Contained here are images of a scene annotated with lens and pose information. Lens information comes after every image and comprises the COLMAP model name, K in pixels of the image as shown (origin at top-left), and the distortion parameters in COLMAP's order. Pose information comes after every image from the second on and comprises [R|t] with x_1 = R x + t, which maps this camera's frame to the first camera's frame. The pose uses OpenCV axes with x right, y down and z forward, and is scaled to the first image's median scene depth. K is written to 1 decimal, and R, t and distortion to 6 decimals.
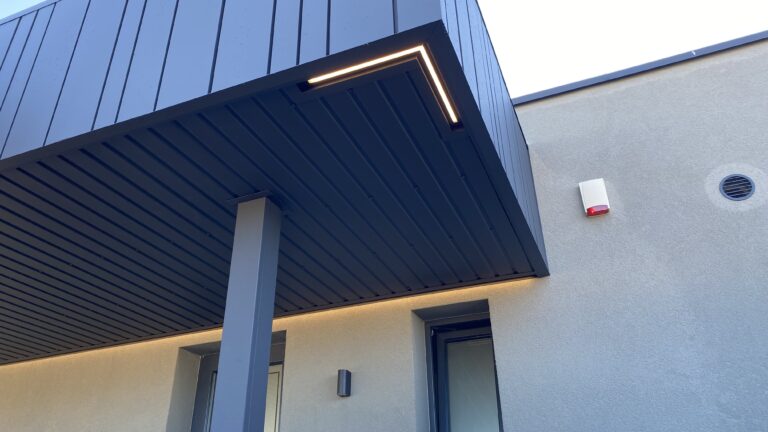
lens RADIAL K [[589.8, 0, 384.0], [0, 589.8, 216.0], [0, 0, 1]] dist [-0.010427, -0.000043]
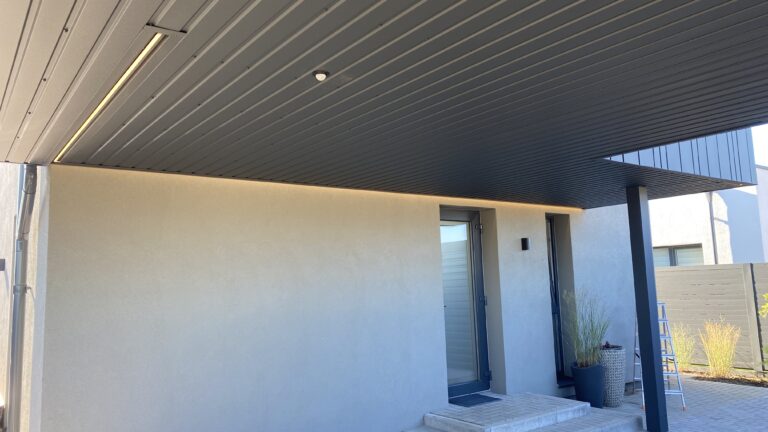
lens RADIAL K [[589.8, 0, 384.0], [0, 589.8, 216.0], [0, 0, 1]] dist [-0.010427, -0.000043]
pose [[0.522767, 0.100755, 0.846500, -1.988101], [-0.392820, 0.909755, 0.134307, 0.117454], [-0.756576, -0.402734, 0.515169, 0.369308]]
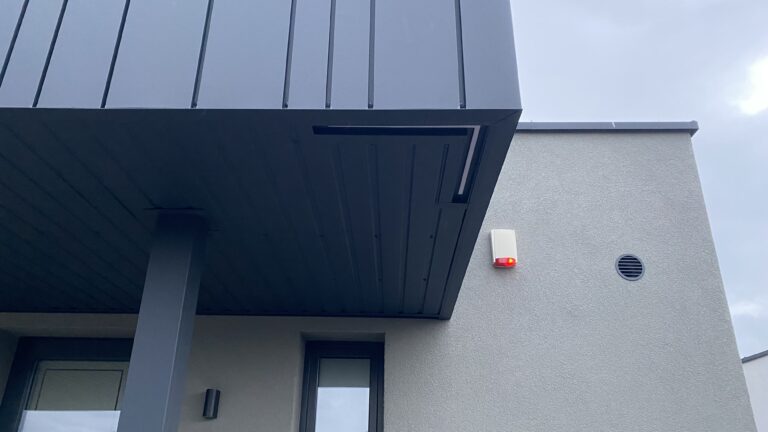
lens RADIAL K [[589.3, 0, 384.0], [0, 589.3, 216.0], [0, 0, 1]] dist [0.000655, -0.001893]
pose [[0.930131, 0.182400, 0.318728, -0.166235], [-0.208878, 0.976628, 0.050663, -0.094767], [-0.302037, -0.113698, 0.946491, 0.121002]]
